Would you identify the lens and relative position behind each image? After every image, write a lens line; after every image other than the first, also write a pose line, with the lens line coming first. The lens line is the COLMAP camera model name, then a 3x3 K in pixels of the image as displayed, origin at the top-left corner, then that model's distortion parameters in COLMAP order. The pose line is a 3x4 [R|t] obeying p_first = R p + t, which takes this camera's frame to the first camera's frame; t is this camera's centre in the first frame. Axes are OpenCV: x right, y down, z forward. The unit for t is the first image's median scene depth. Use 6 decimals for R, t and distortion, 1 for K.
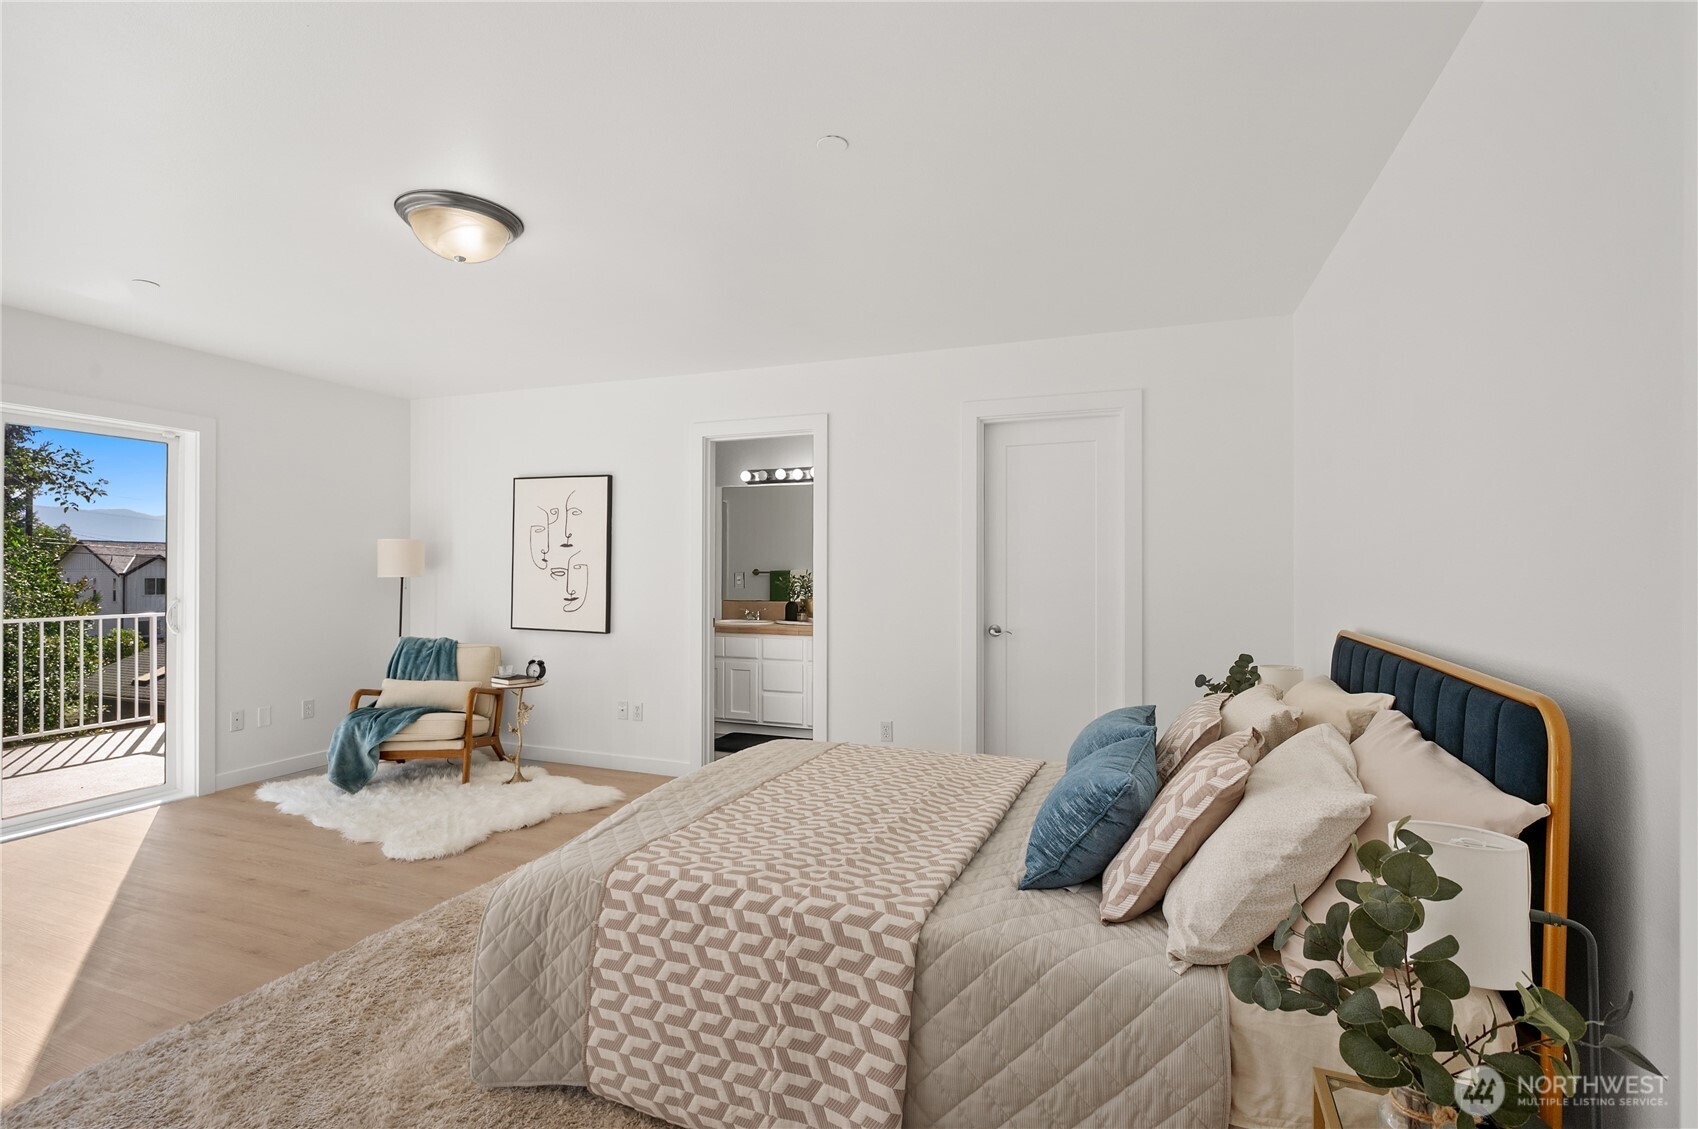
lens RADIAL K [[749.0, 0, 839.3], [0, 749.0, 569.5], [0, 0, 1]] dist [-0.005257, -0.000380]
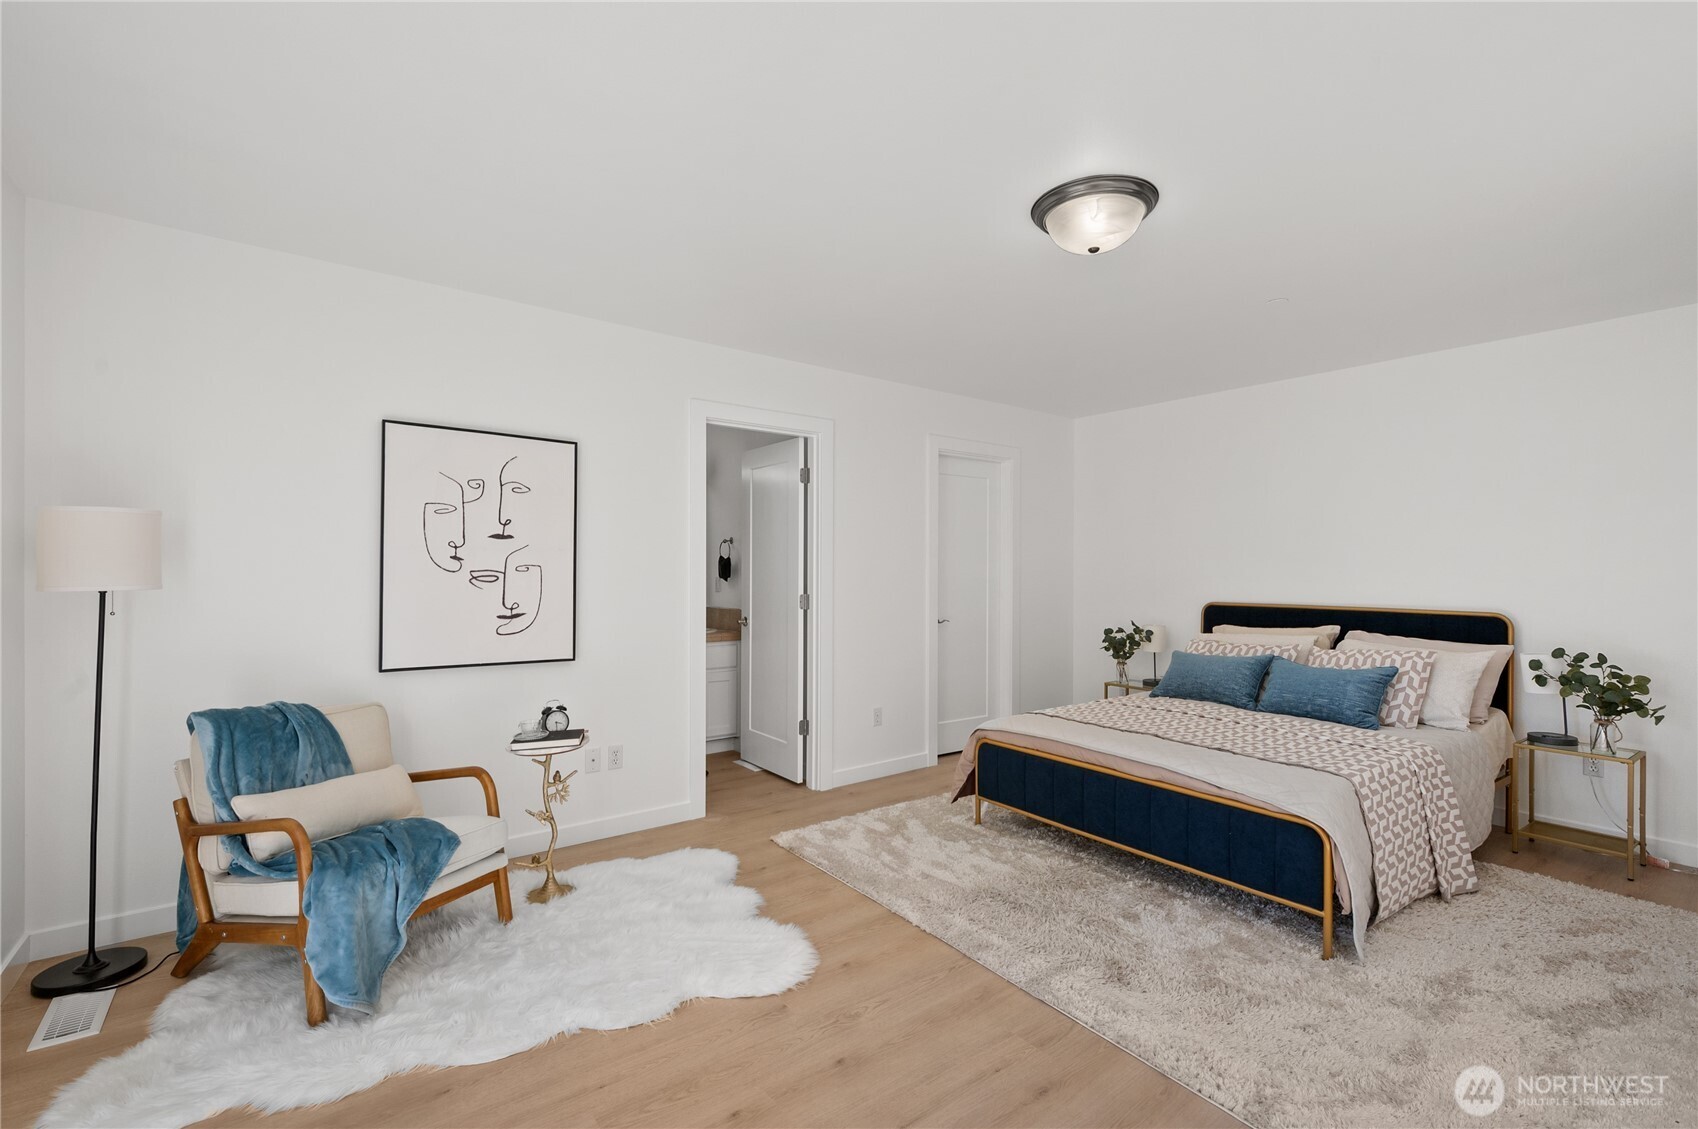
lens RADIAL K [[749.0, 0, 838.9], [0, 749.0, 561.3], [0, 0, 1]] dist [-0.005257, -0.000380]
pose [[0.541266, 0.005742, 0.840831, -0.768704], [-0.005169, 0.999981, -0.003501, -0.009326], [-0.840835, -0.002451, 0.541286, 0.382232]]
